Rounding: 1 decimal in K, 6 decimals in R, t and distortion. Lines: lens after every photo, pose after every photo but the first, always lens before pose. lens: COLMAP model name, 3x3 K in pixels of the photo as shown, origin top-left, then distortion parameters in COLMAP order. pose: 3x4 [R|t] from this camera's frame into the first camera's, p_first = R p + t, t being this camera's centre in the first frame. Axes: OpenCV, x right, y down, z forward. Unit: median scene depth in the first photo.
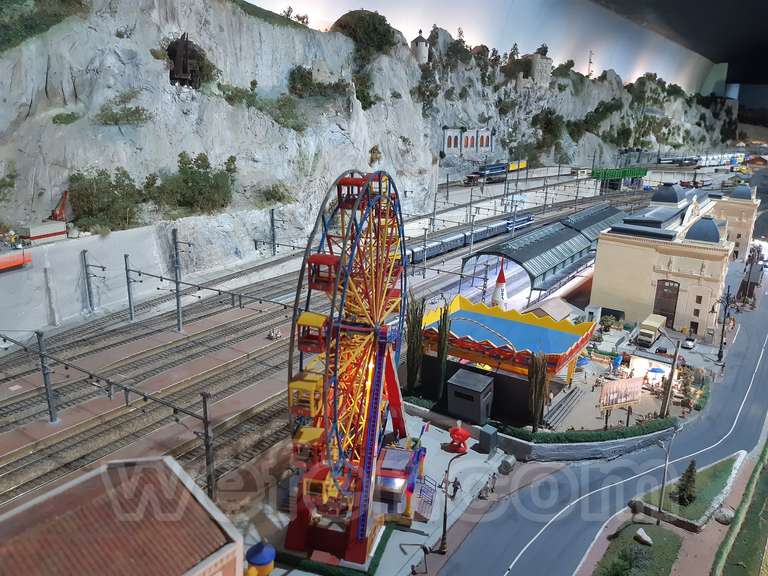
lens RADIAL K [[599.1, 0, 383.5], [0, 599.1, 280.5], [0, 0, 1]] dist [0.072098, -0.146822]
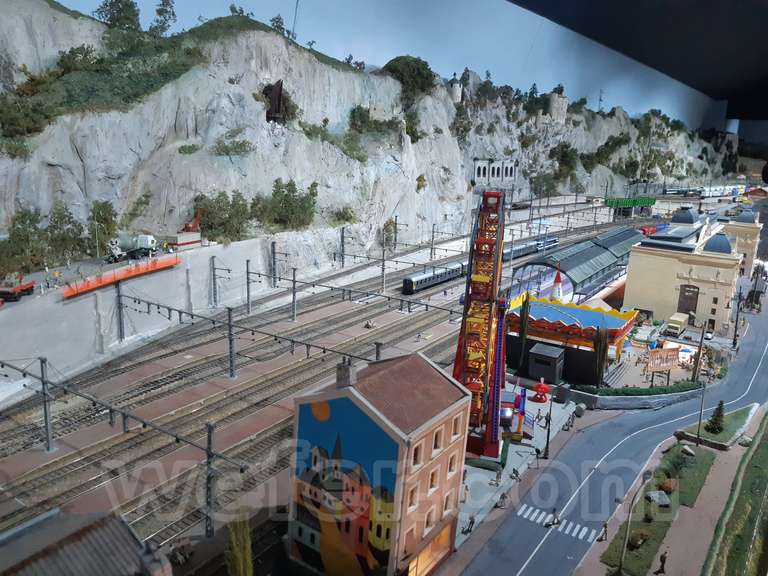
lens RADIAL K [[599.1, 0, 383.5], [0, 599.1, 280.5], [0, 0, 1]] dist [0.072098, -0.146822]
pose [[0.999967, 0.007919, -0.002029, -0.125791], [-0.008008, 0.998794, -0.048432, 0.048207], [0.001643, 0.048447, 0.998824, -0.190376]]
